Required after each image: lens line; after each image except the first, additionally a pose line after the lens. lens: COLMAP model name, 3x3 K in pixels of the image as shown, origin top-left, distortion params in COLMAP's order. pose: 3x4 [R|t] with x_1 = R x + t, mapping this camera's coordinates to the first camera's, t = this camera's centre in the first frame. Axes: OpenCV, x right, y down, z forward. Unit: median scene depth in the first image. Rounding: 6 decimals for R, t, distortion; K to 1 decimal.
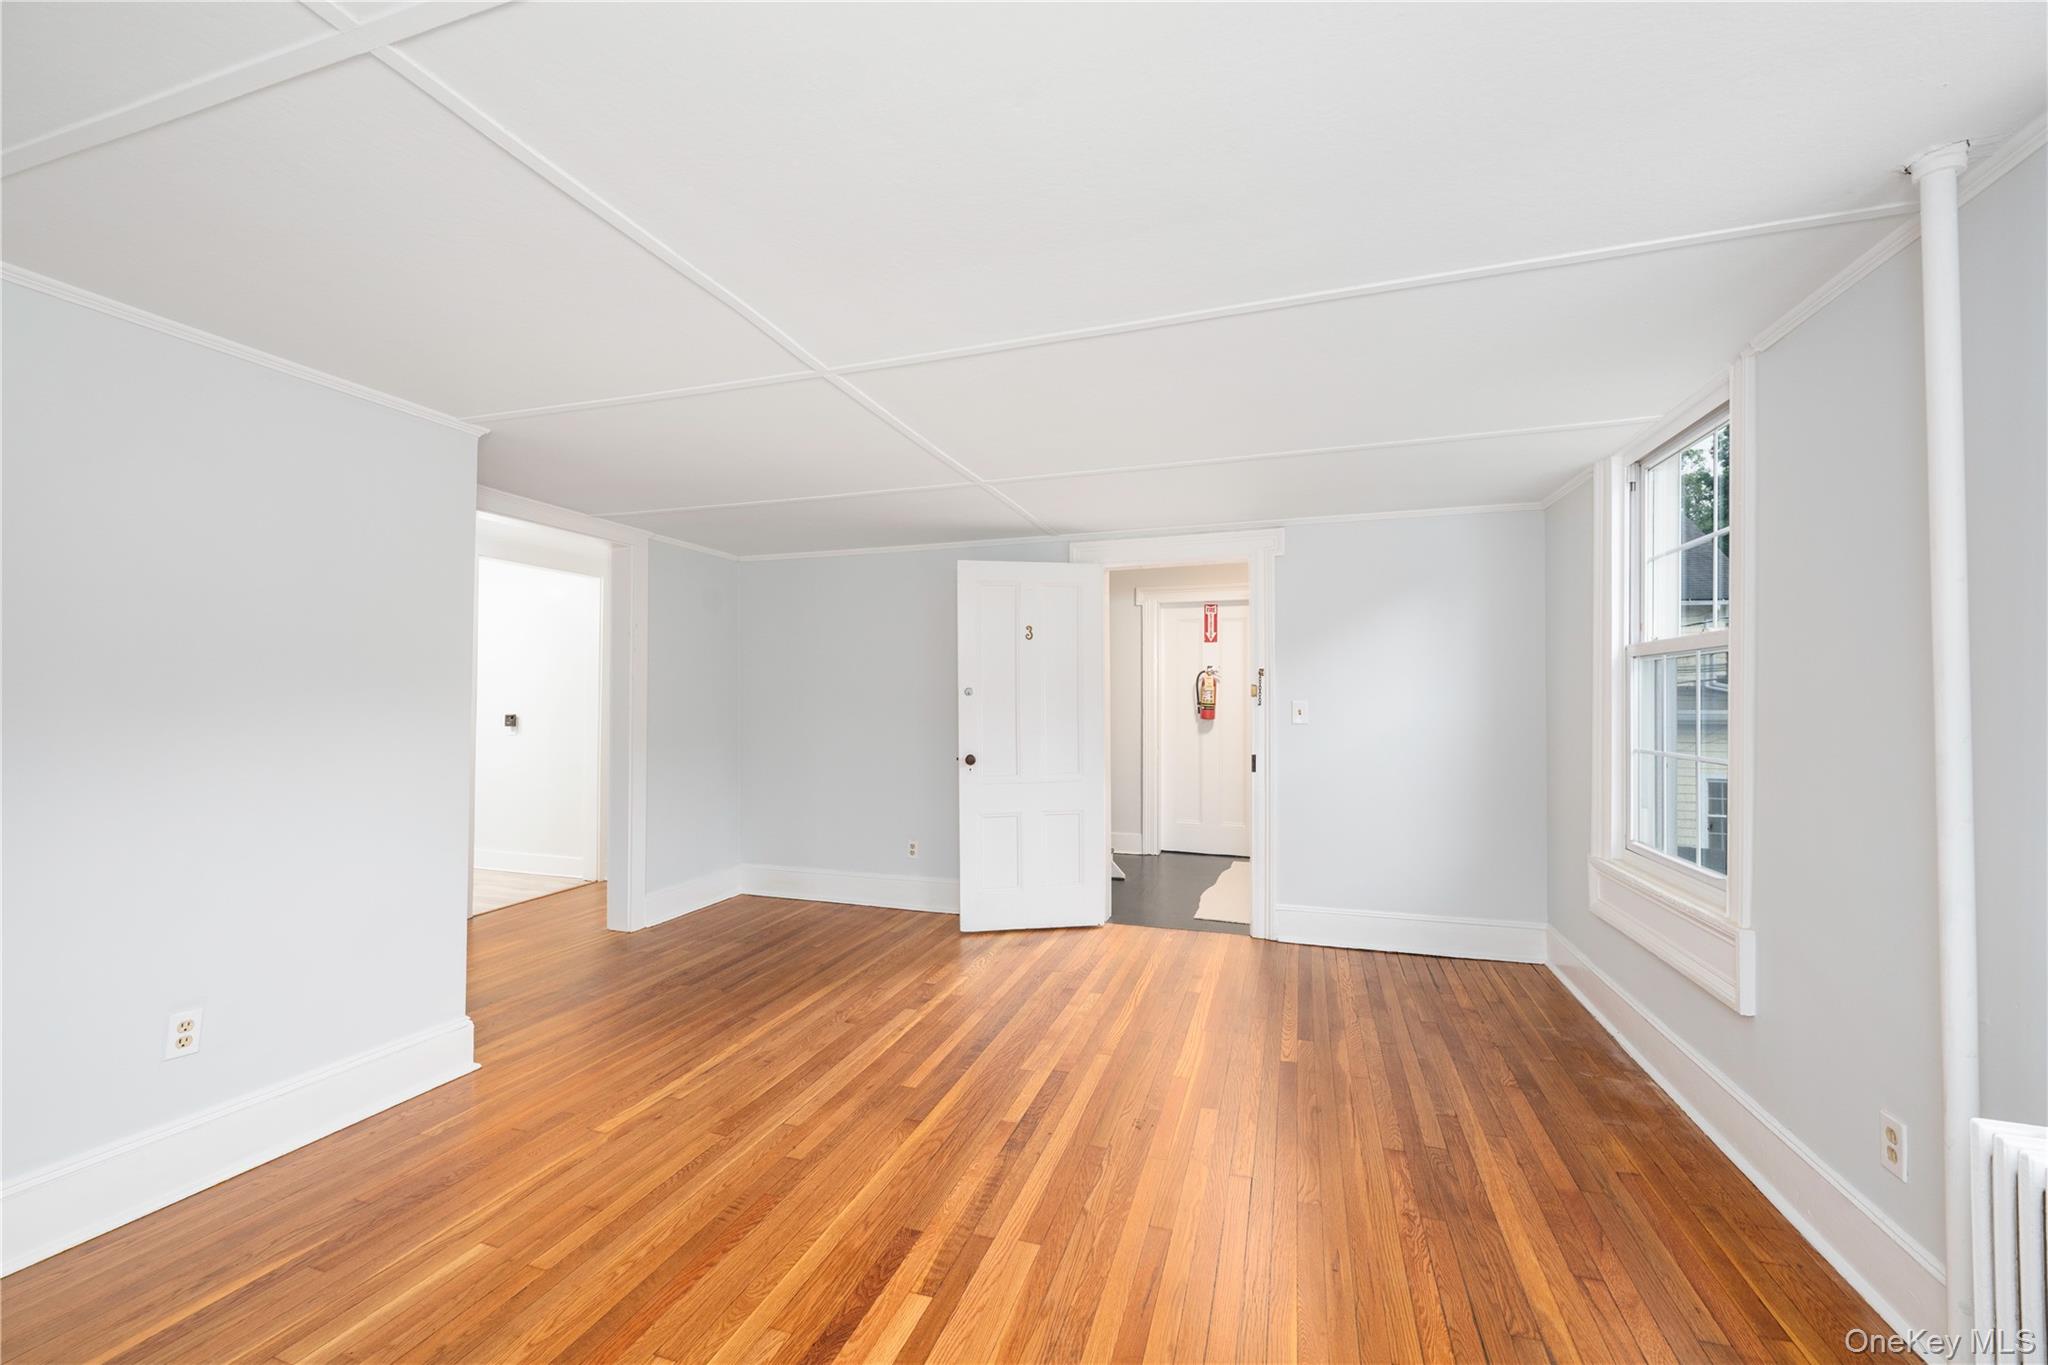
lens RADIAL K [[817.6, 0, 1018.8], [0, 817.6, 689.6], [0, 0, 1]] dist [-0.000220, 0.000001]
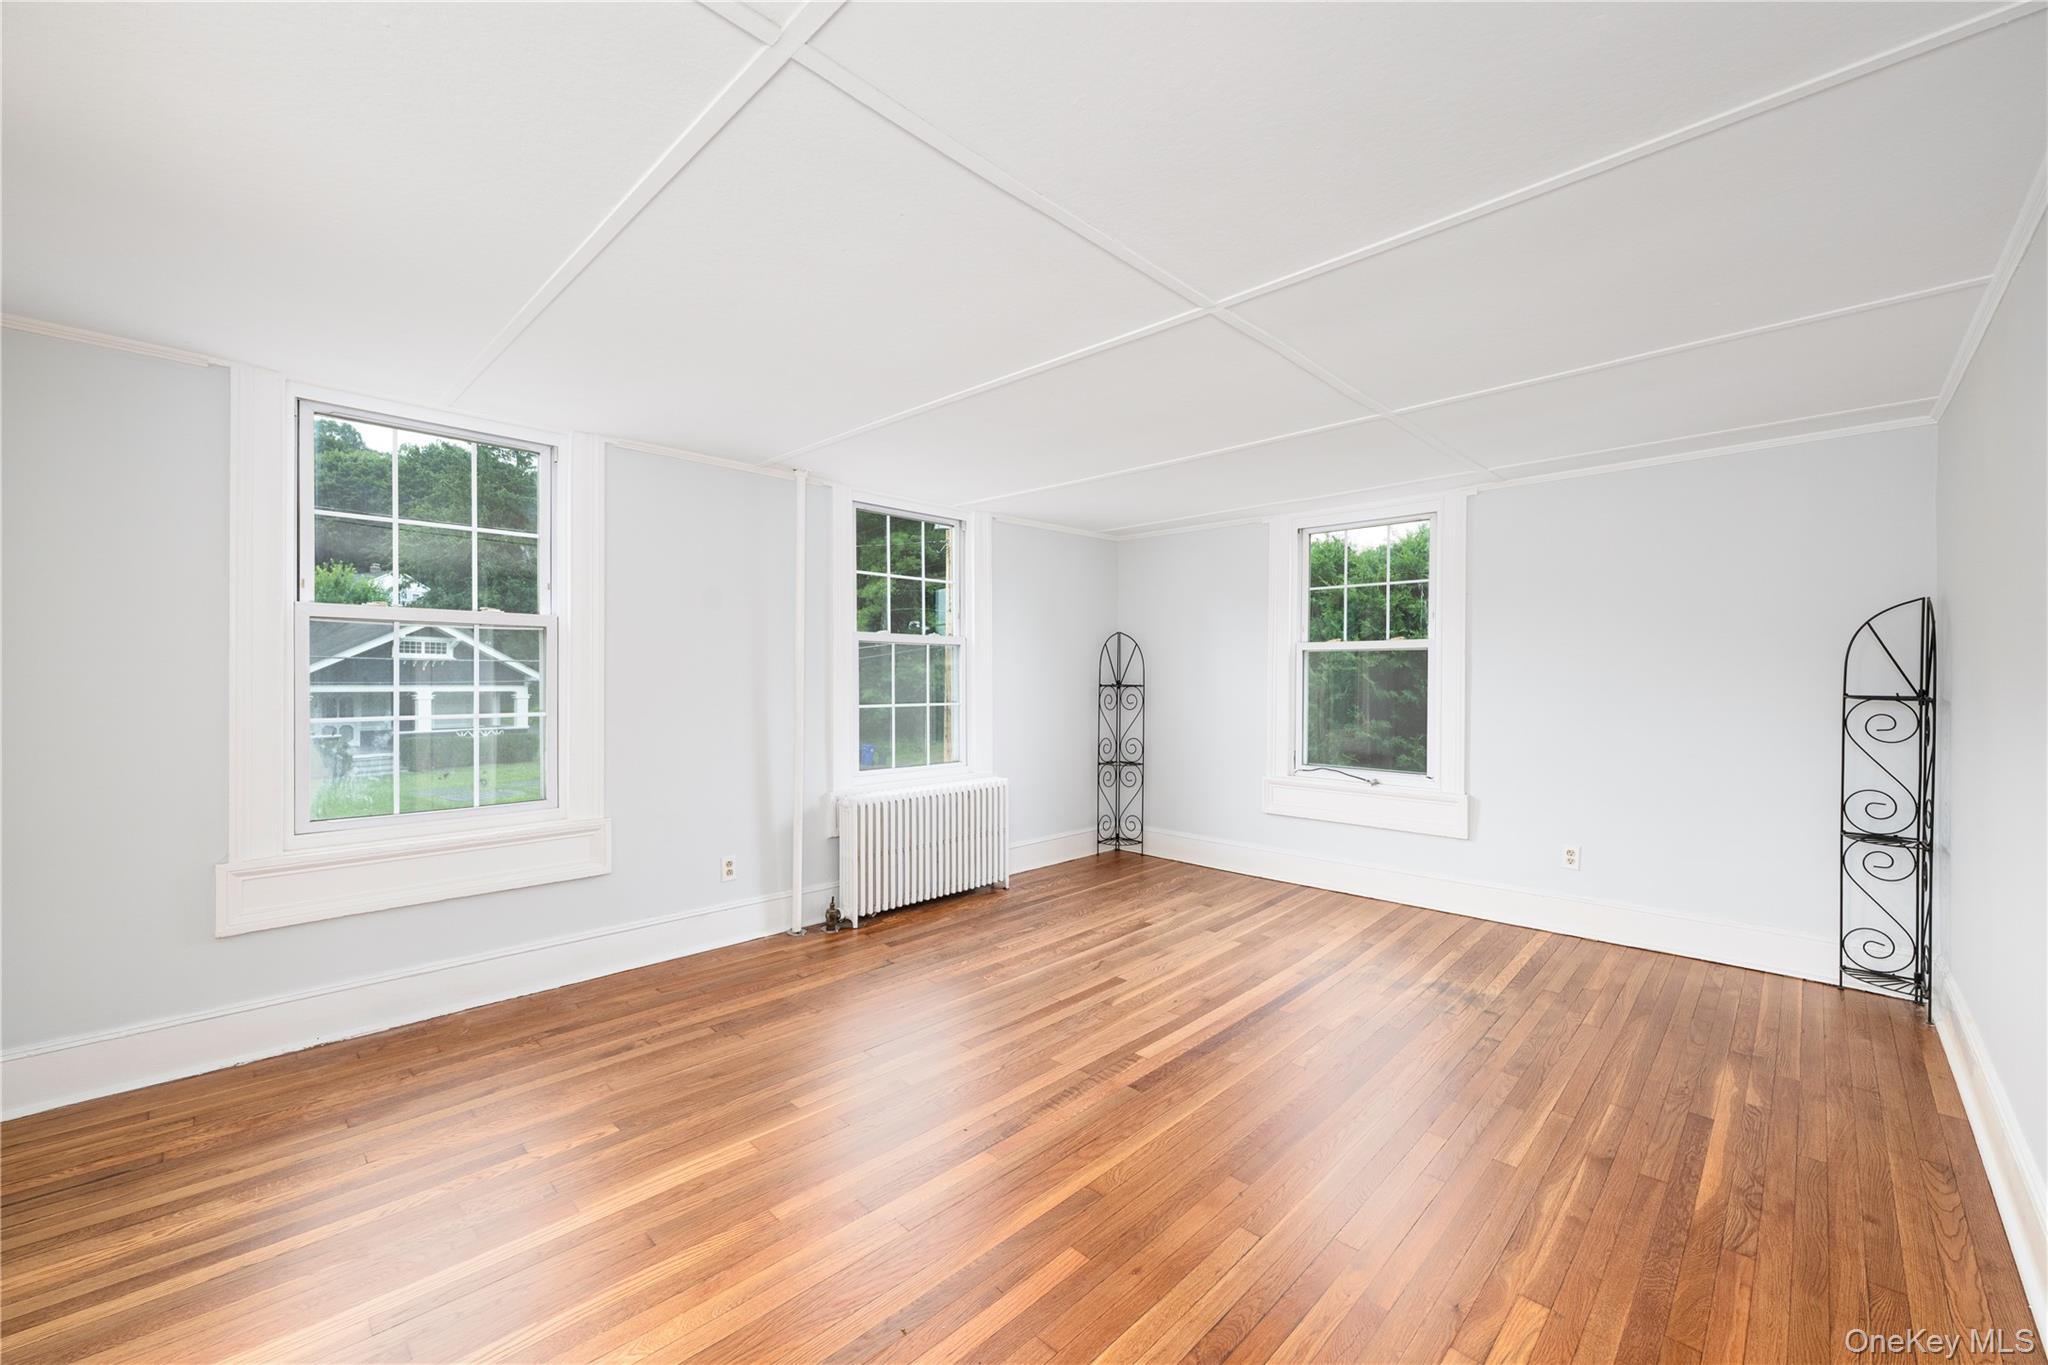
lens RADIAL K [[817.6, 0, 1018.4], [0, 817.6, 682.5], [0, 0, 1]] dist [-0.000220, 0.000001]
pose [[-0.900094, -0.009764, 0.435586, -0.453706], [-0.012905, 0.999908, -0.004253, 0.033517], [-0.435504, -0.009450, -0.900137, 1.964297]]
